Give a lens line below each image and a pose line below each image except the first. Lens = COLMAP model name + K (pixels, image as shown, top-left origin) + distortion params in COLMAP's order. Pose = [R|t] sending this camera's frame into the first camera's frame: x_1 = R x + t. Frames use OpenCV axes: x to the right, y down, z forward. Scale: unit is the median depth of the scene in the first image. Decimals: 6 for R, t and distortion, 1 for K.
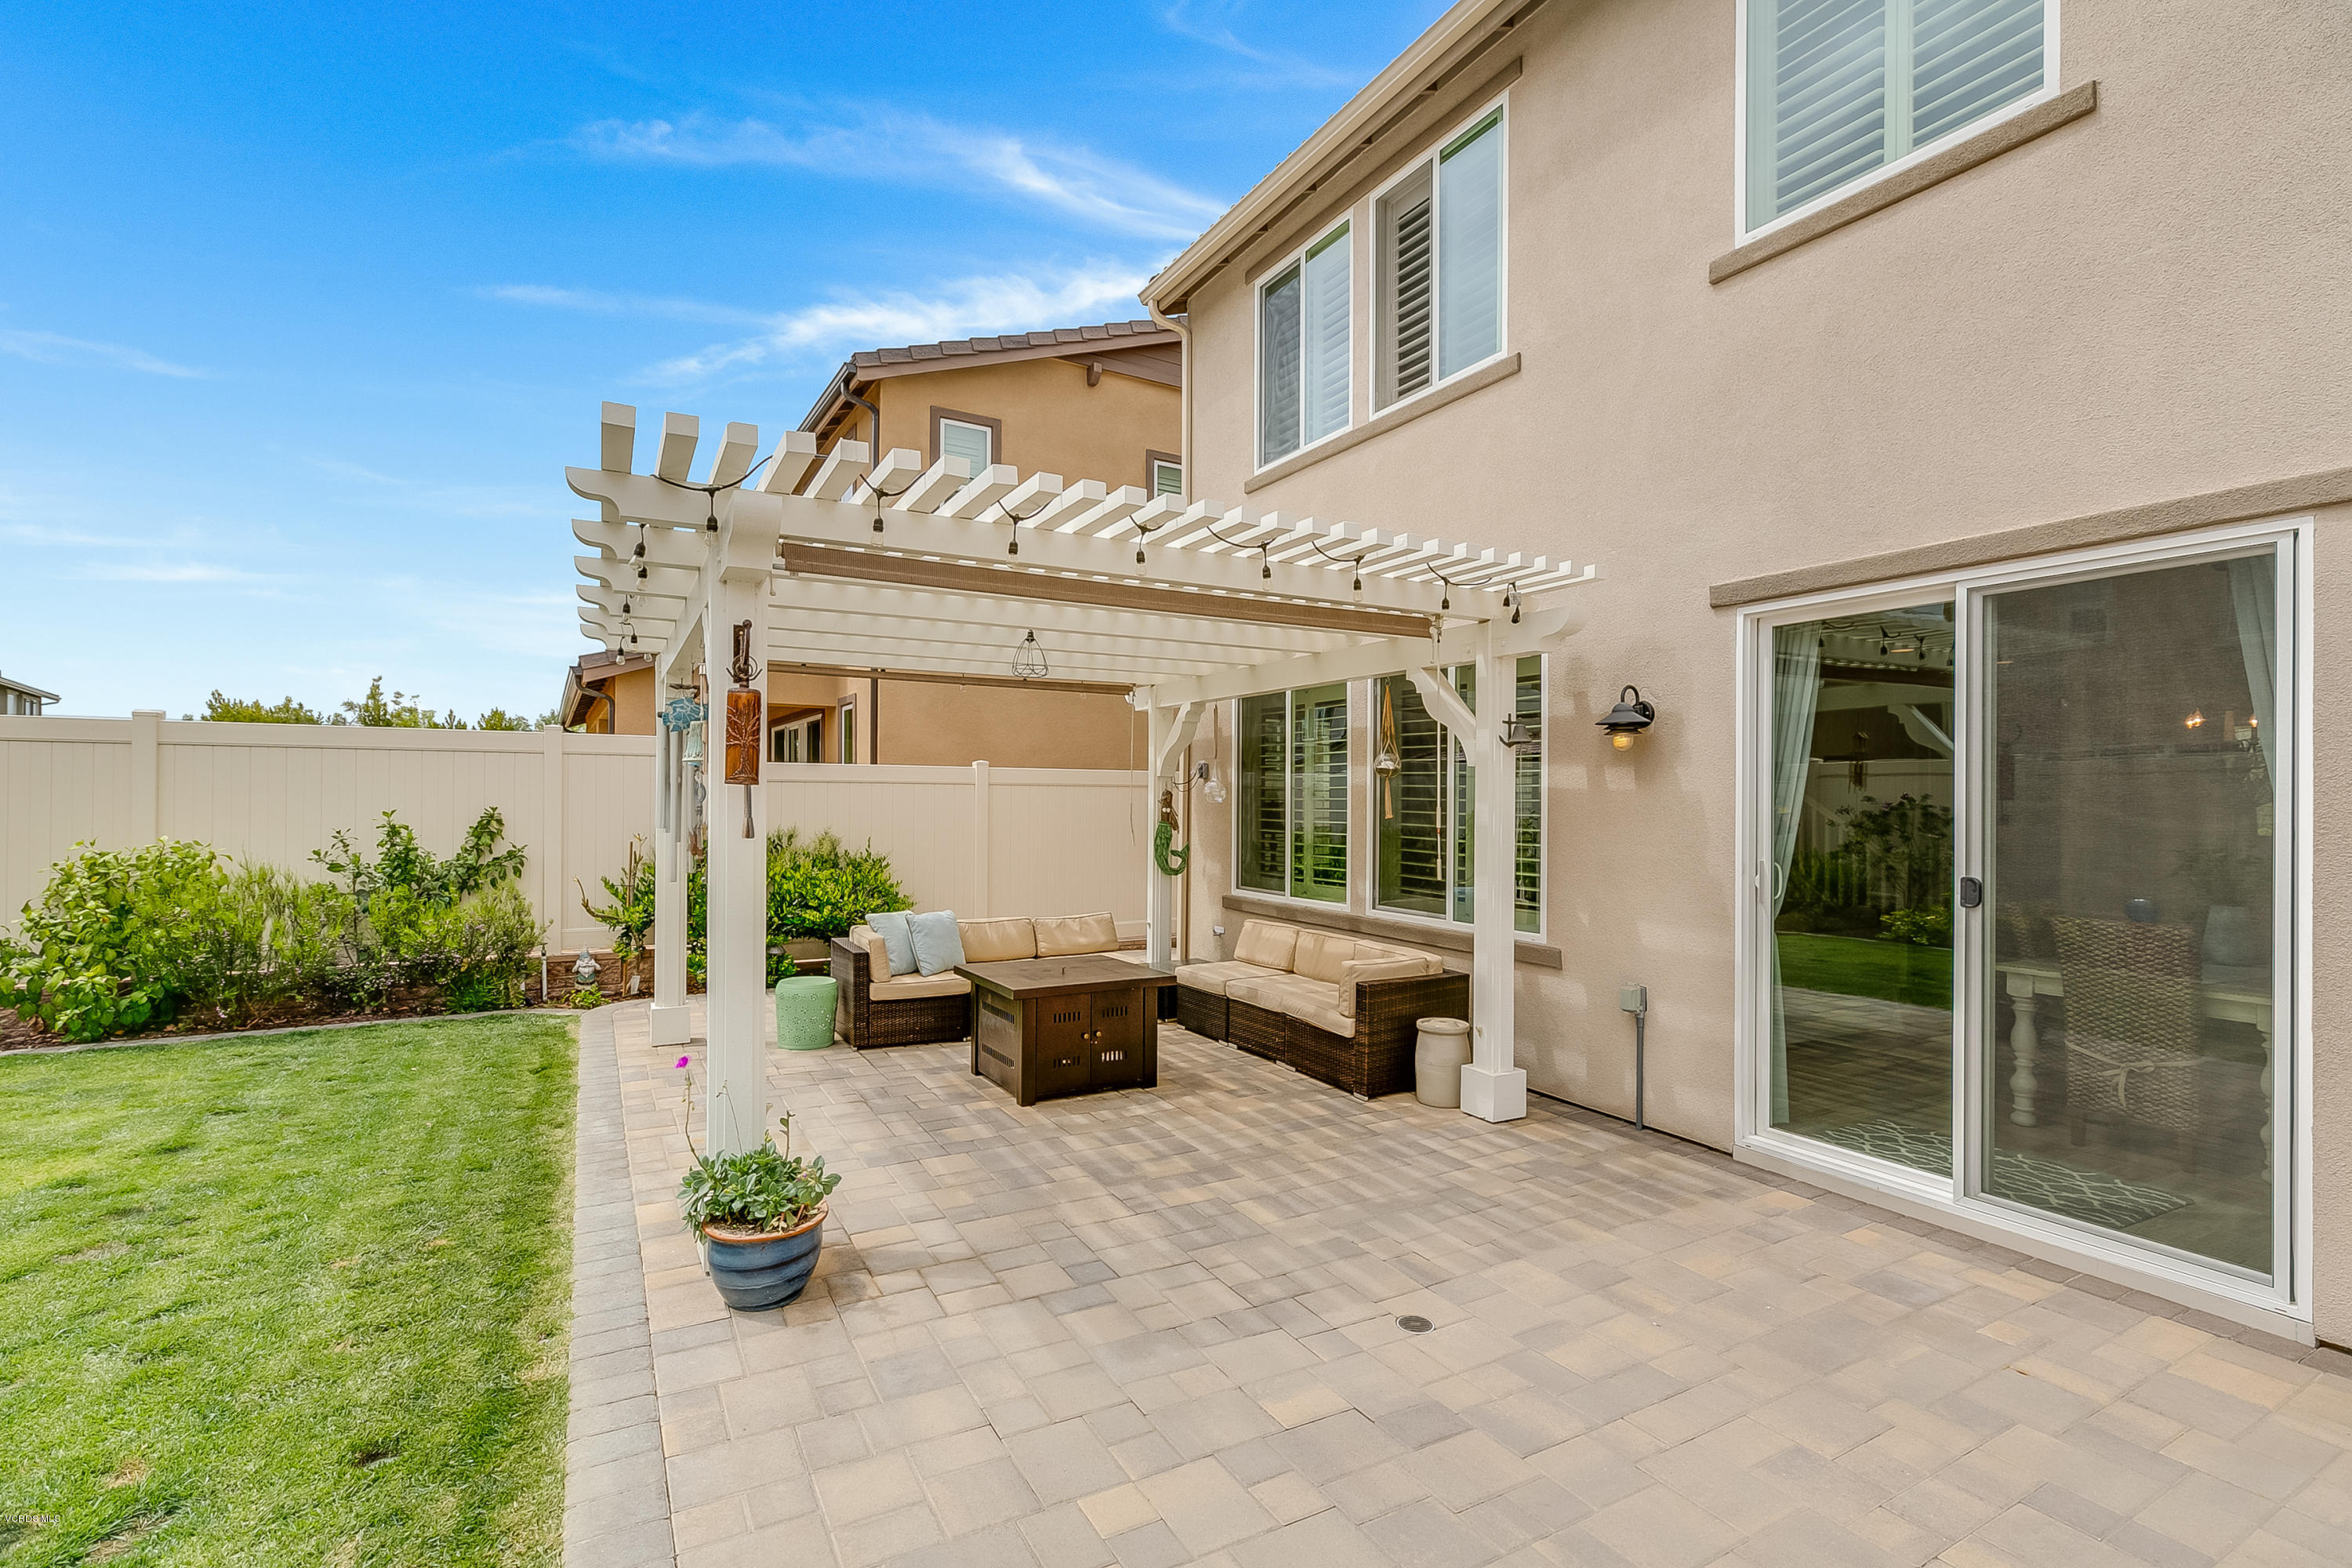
lens RADIAL K [[1048.5, 0, 1150.6], [0, 1048.5, 799.1], [0, 0, 1]] dist [0.002875, 0.000500]
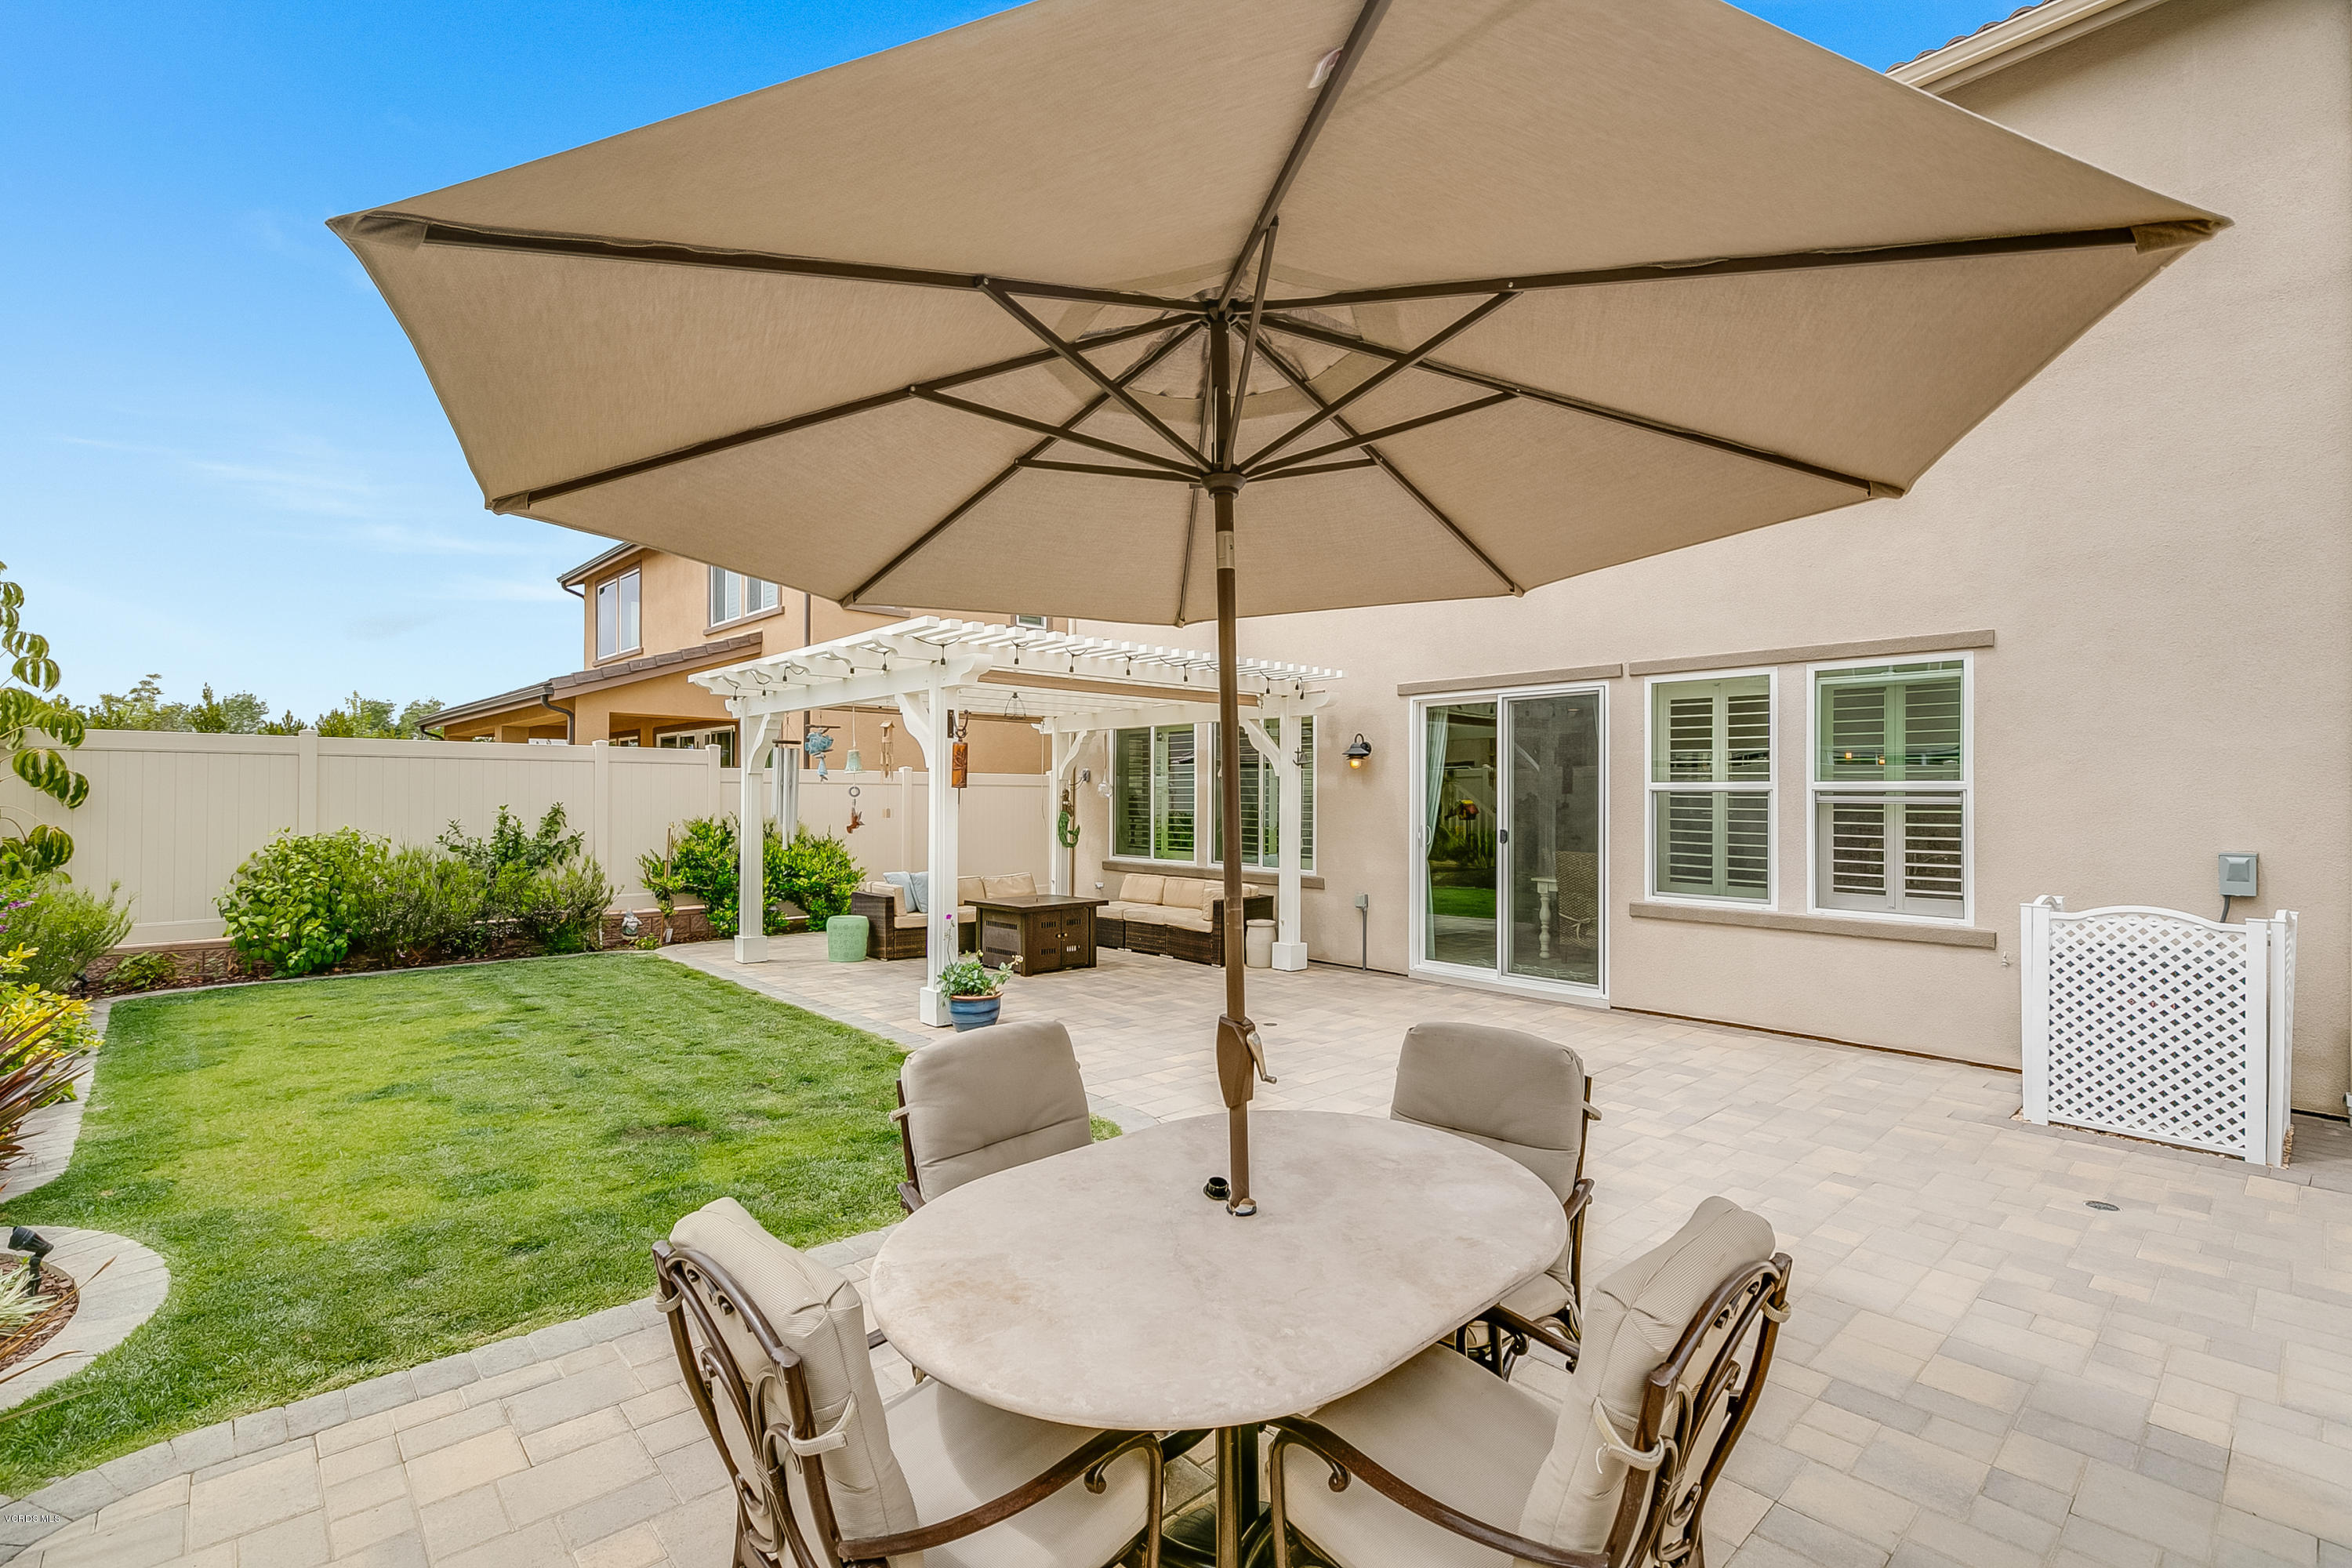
lens RADIAL K [[1048.5, 0, 1150.6], [0, 1048.5, 799.1], [0, 0, 1]] dist [0.002875, 0.000500]
pose [[0.973733, -0.002854, 0.227673, -0.303196], [0.002490, 0.999995, 0.001886, 0.003835], [-0.227678, -0.001270, 0.973736, -0.672933]]
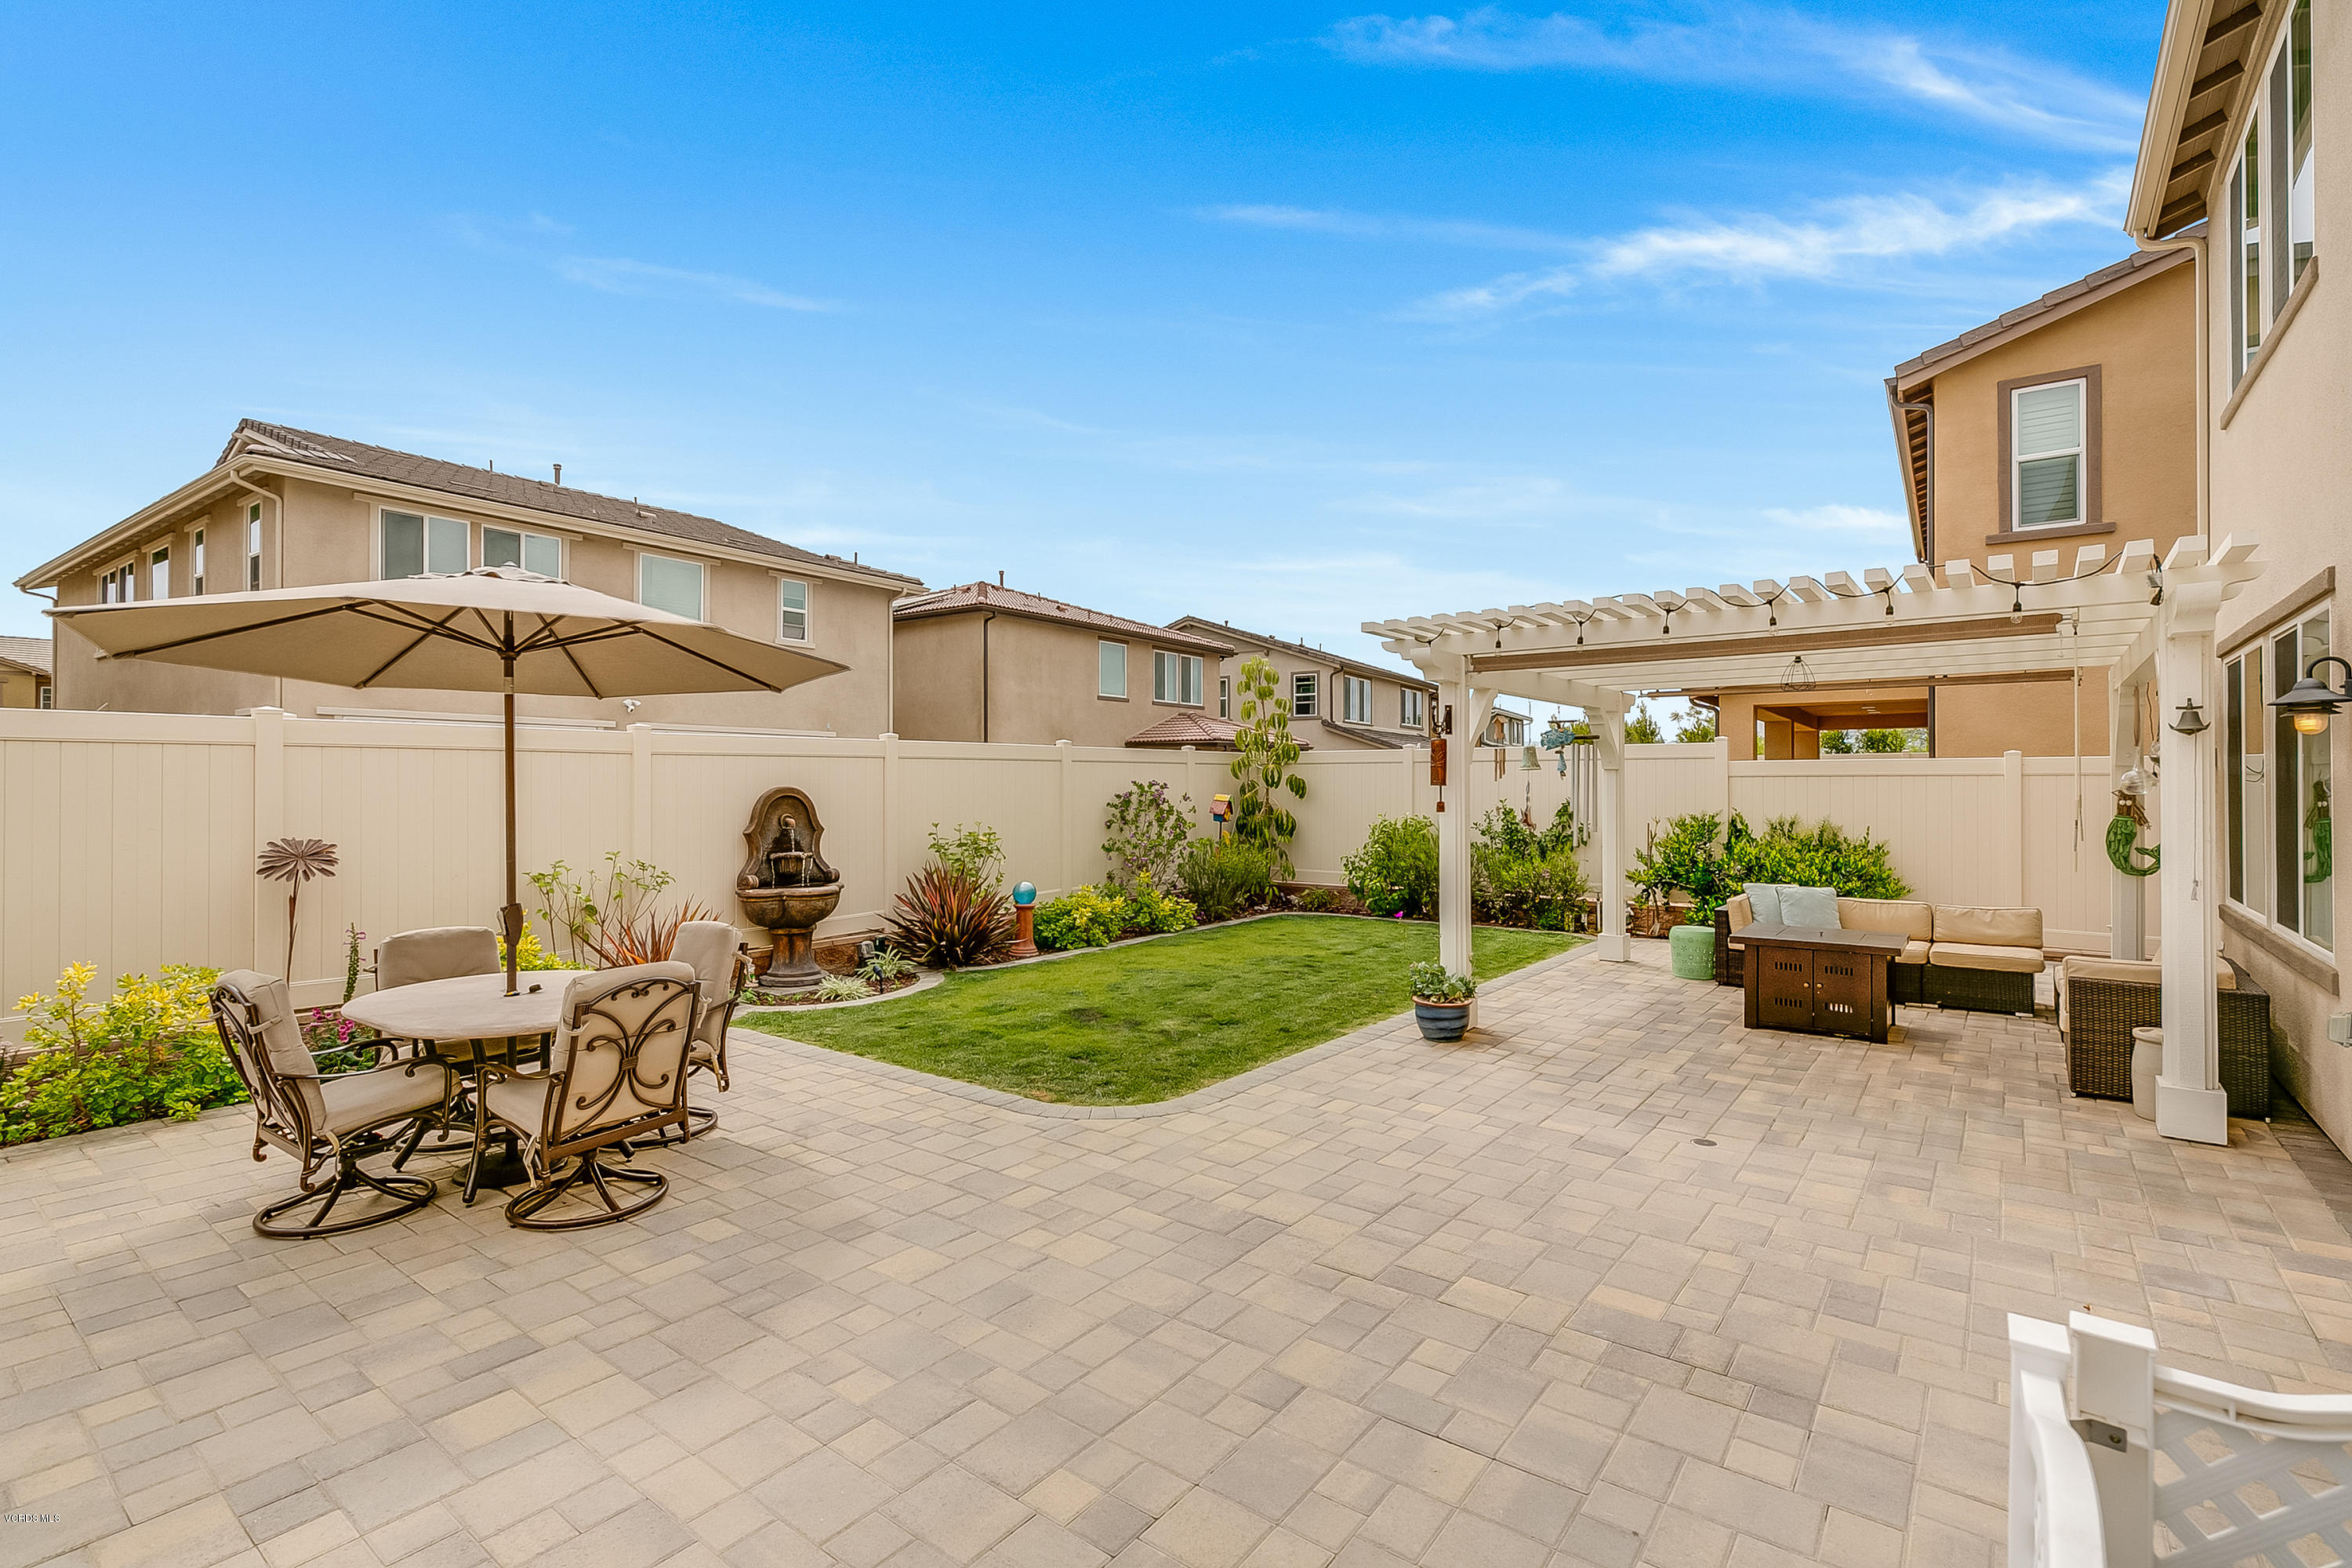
lens RADIAL K [[1065.4, 0, 1182.5], [0, 1065.4, 774.3], [0, 0, 1]] dist [0.010130, -0.000188]
pose [[0.411698, -0.017440, -0.911153, 0.788045], [0.003203, 0.999838, -0.017690, -0.000334], [0.911315, 0.004365, 0.411688, -0.180805]]
